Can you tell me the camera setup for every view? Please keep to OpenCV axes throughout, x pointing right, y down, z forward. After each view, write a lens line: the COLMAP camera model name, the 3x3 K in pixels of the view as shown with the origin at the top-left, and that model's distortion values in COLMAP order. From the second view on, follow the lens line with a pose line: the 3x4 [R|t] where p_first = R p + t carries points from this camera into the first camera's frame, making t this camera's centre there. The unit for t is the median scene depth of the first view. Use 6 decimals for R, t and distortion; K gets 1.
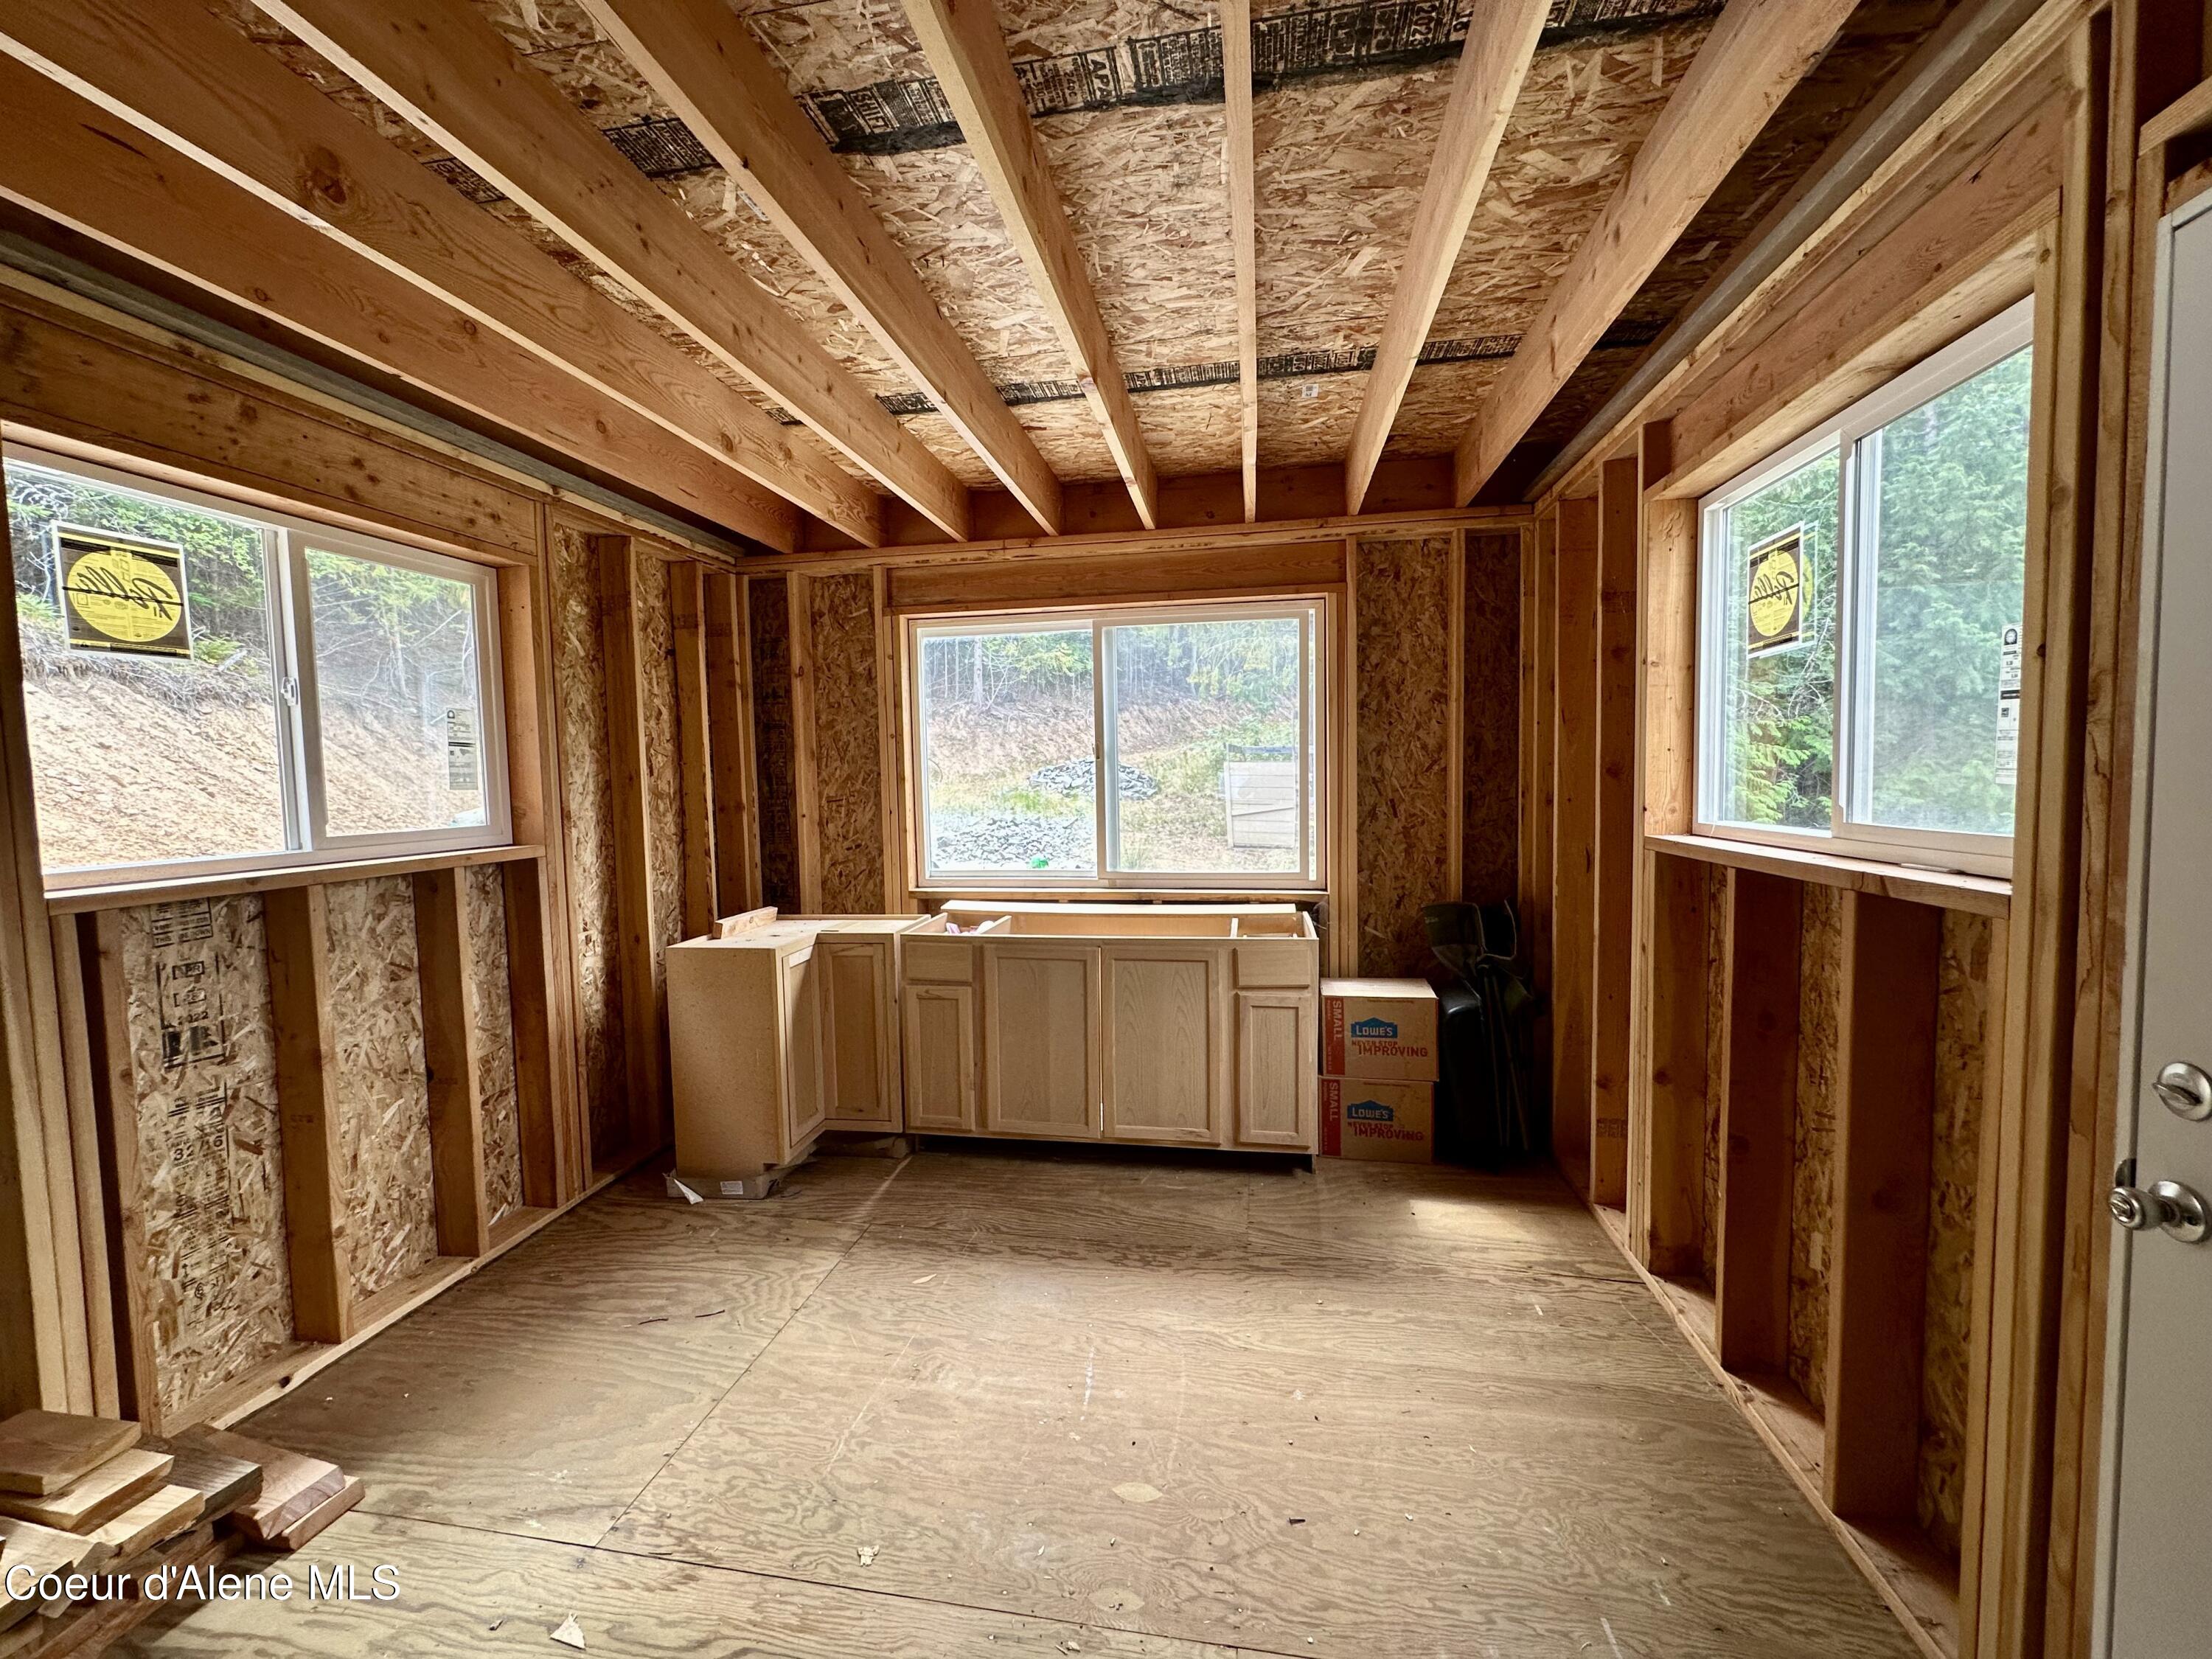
lens RADIAL K [[877.7, 0, 1104.4], [0, 877.7, 827.5], [0, 0, 1]] dist [-0.004994, 0.000667]
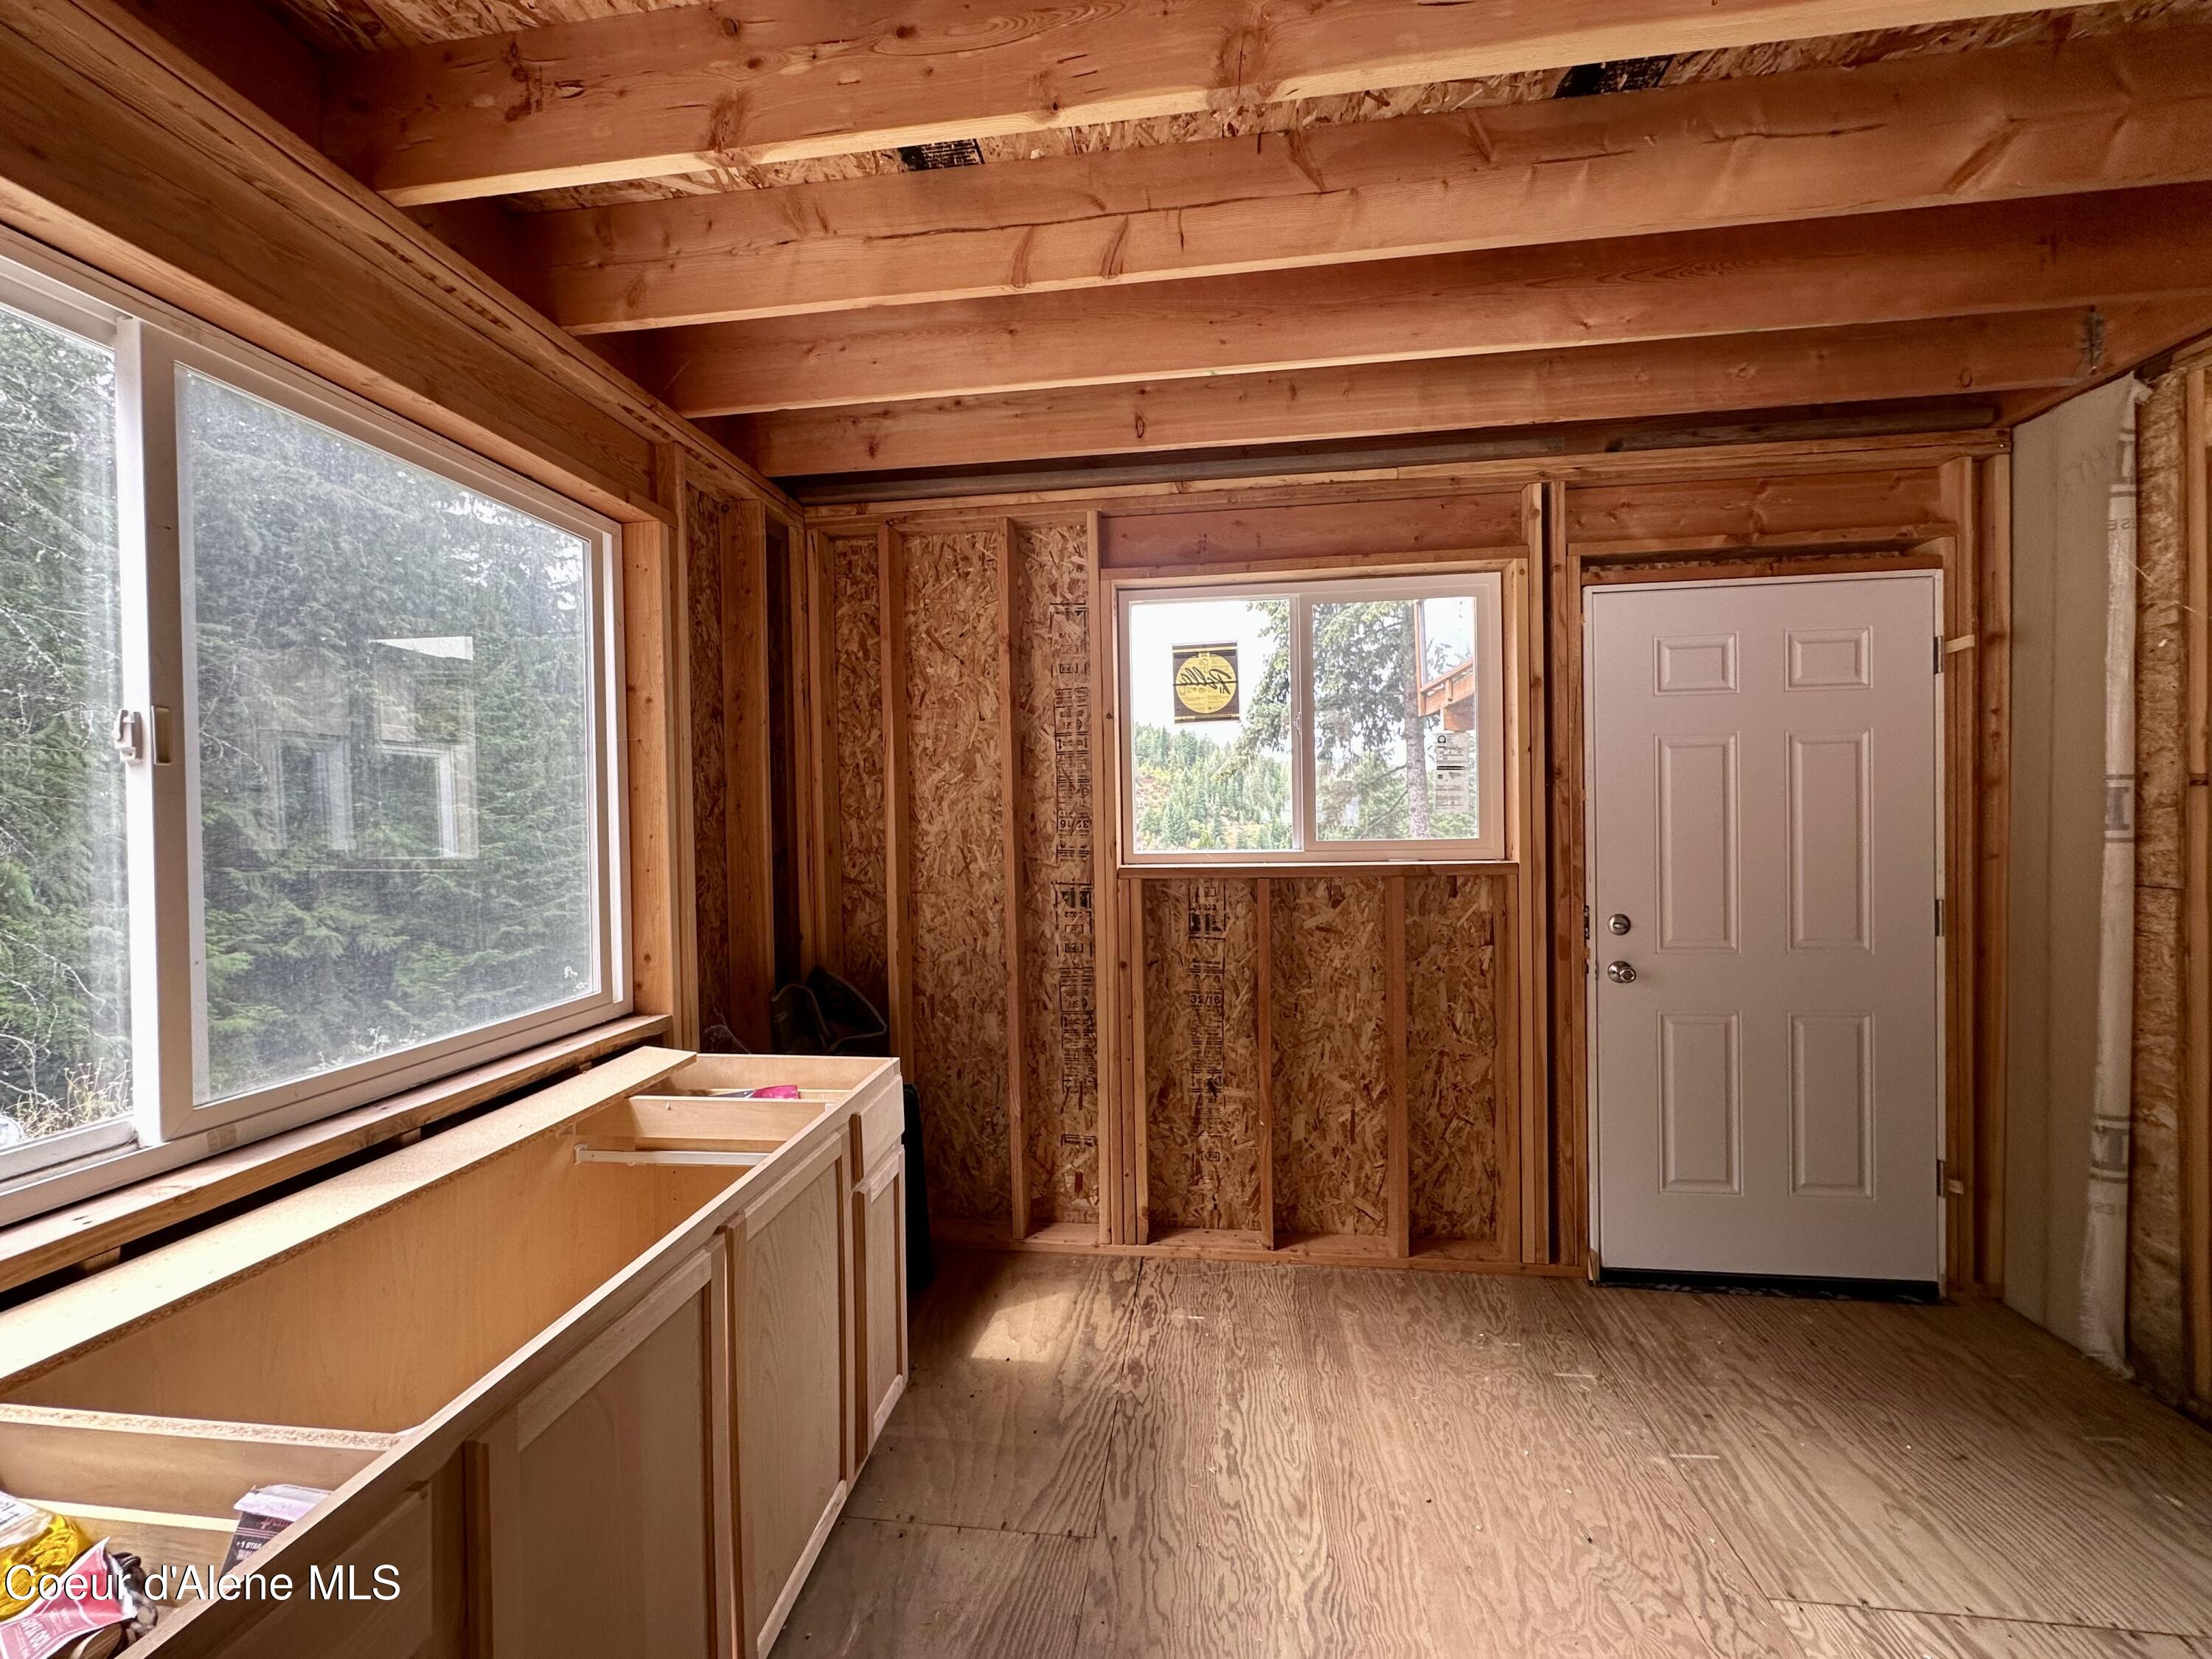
lens RADIAL K [[877.7, 0, 1088.3], [0, 877.7, 826.0], [0, 0, 1]] dist [-0.004994, 0.000667]
pose [[-0.037259, 0.008707, 0.999268, -0.517845], [0.080330, 0.996752, -0.005690, -0.038885], [-0.996072, 0.080059, -0.037838, 1.046575]]
